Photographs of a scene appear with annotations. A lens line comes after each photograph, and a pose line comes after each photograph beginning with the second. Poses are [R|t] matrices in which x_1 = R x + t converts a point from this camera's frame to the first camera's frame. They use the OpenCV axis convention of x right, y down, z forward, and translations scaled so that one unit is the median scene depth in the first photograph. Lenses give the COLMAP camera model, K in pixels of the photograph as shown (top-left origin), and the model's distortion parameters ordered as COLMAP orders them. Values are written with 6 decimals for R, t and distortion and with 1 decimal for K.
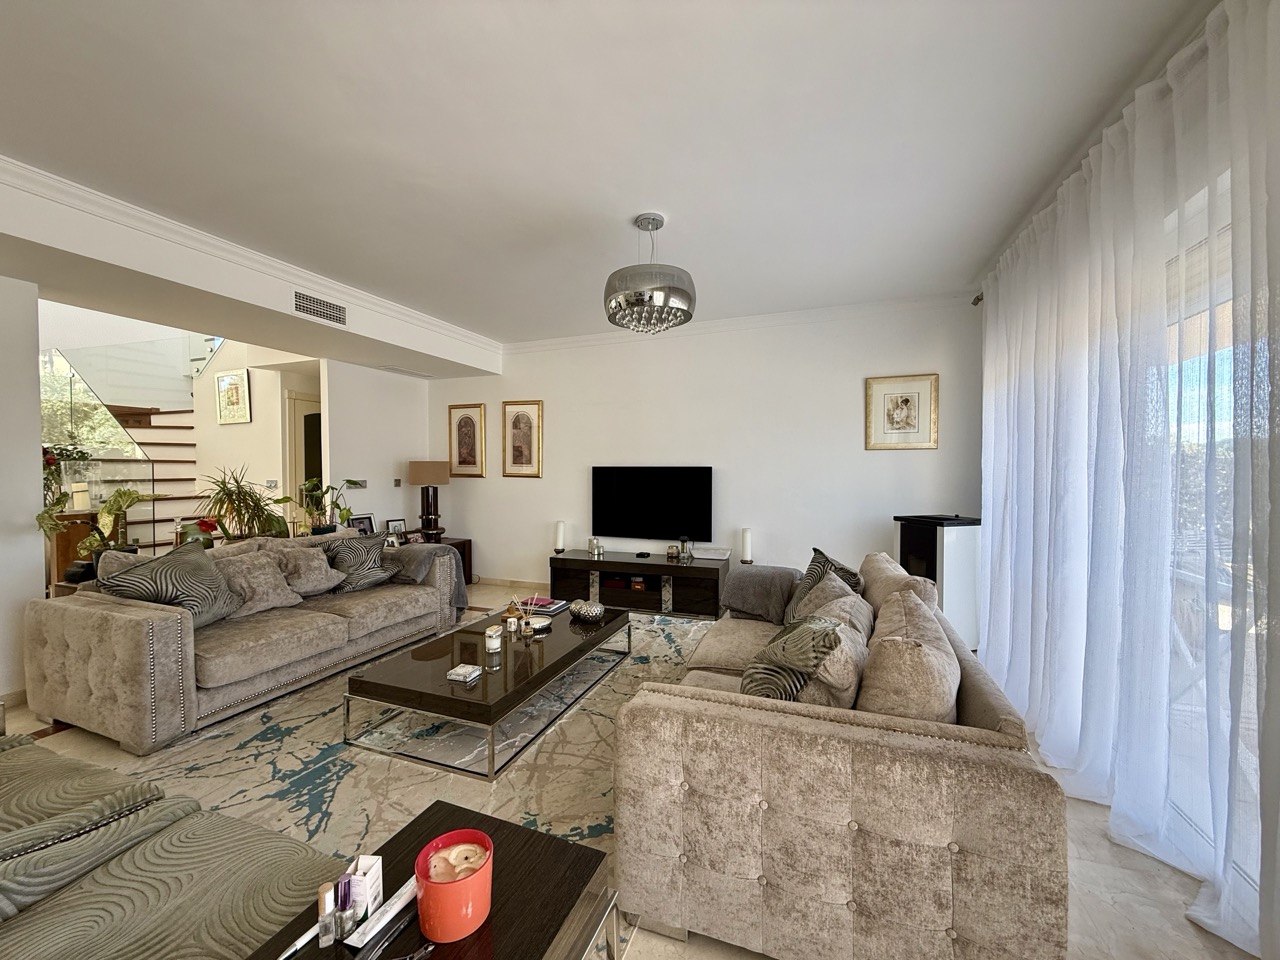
lens RADIAL K [[510.1, 0, 637.0], [0, 510.1, 479.0], [0, 0, 1]] dist [-0.001580, 0.000372]
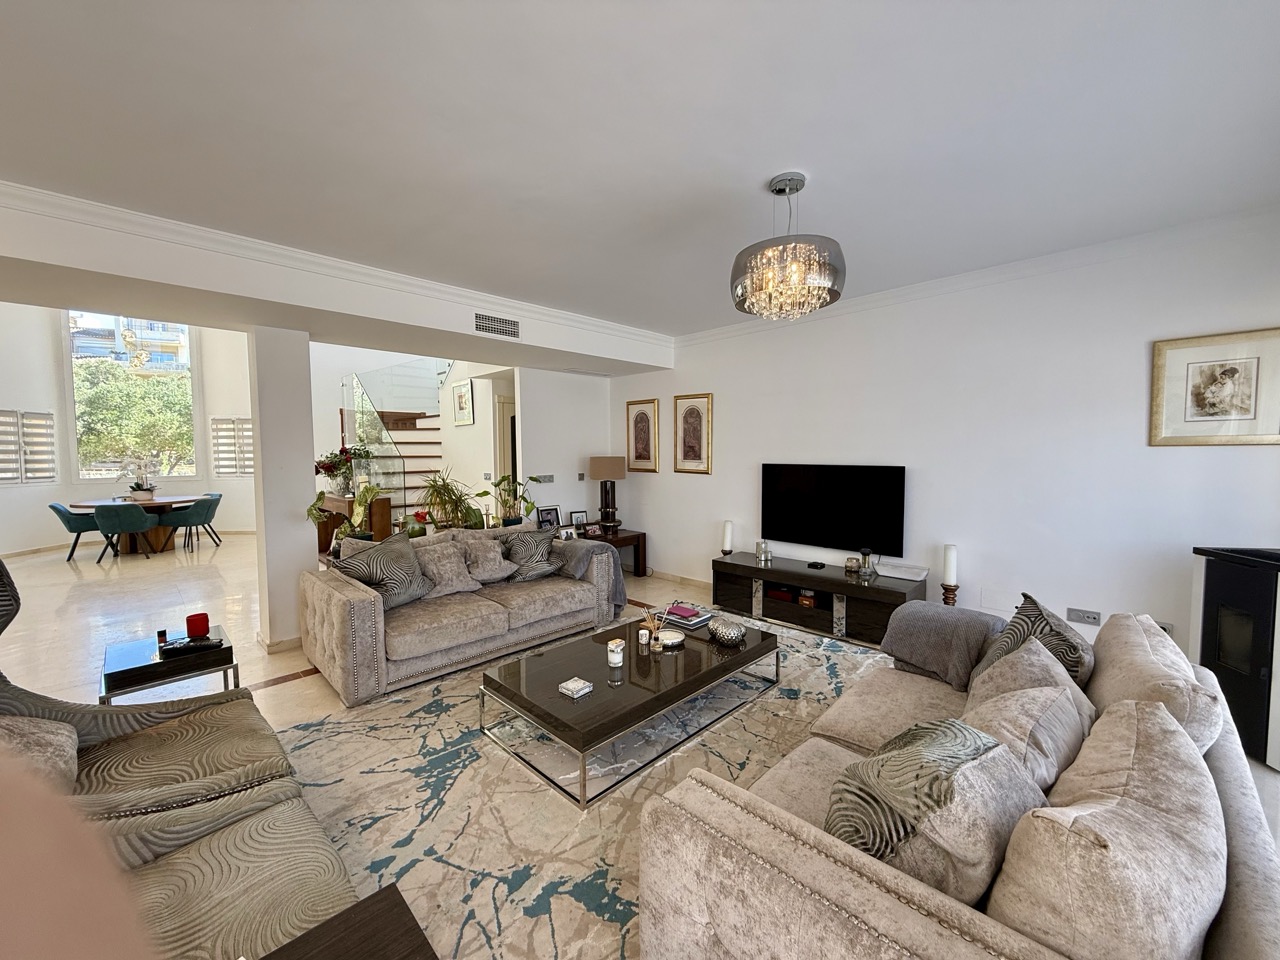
lens RADIAL K [[510.1, 0, 637.0], [0, 510.1, 479.0], [0, 0, 1]] dist [-0.001580, 0.000372]
pose [[0.914229, 0.017539, -0.404819, 0.127753], [-0.002783, 0.999311, 0.037011, -0.049269], [0.405189, -0.032710, 0.913648, 0.114972]]
